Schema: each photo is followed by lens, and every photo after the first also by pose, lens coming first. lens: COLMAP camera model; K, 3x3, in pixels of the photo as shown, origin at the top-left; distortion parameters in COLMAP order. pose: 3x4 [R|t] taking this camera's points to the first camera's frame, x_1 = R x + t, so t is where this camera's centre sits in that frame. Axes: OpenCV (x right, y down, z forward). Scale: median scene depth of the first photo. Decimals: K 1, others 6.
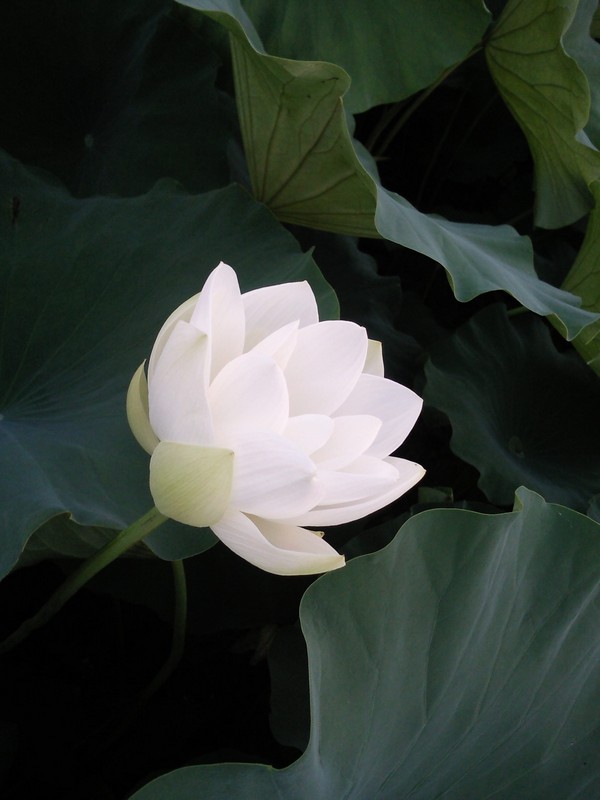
lens RADIAL K [[885.7, 0, 277.5], [0, 885.7, 402.2], [0, 0, 1]] dist [-0.036129, -0.002919]
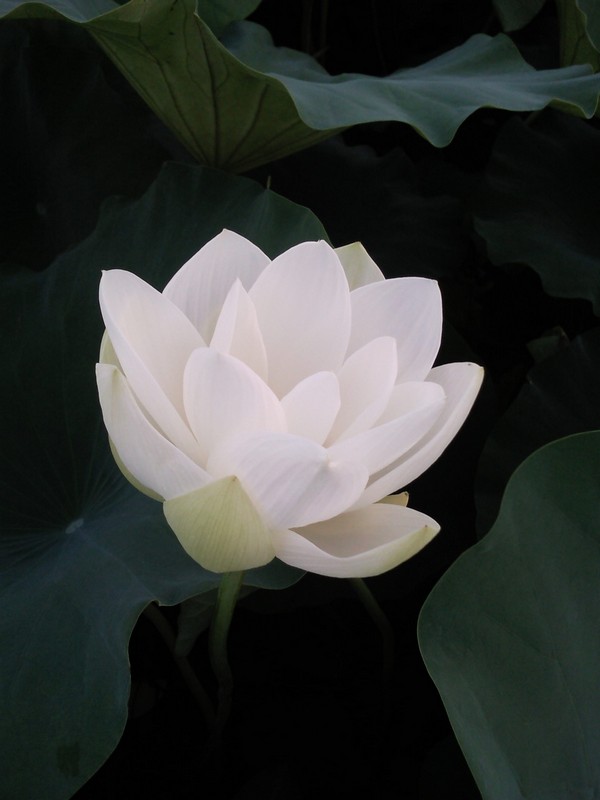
lens RADIAL K [[885.7, 0, 277.5], [0, 885.7, 402.2], [0, 0, 1]] dist [-0.036129, -0.002919]
pose [[0.855222, -0.491565, -0.164191, 0.083570], [0.499697, 0.866147, 0.009650, 0.005711], [0.137469, -0.090299, 0.986381, 0.134052]]
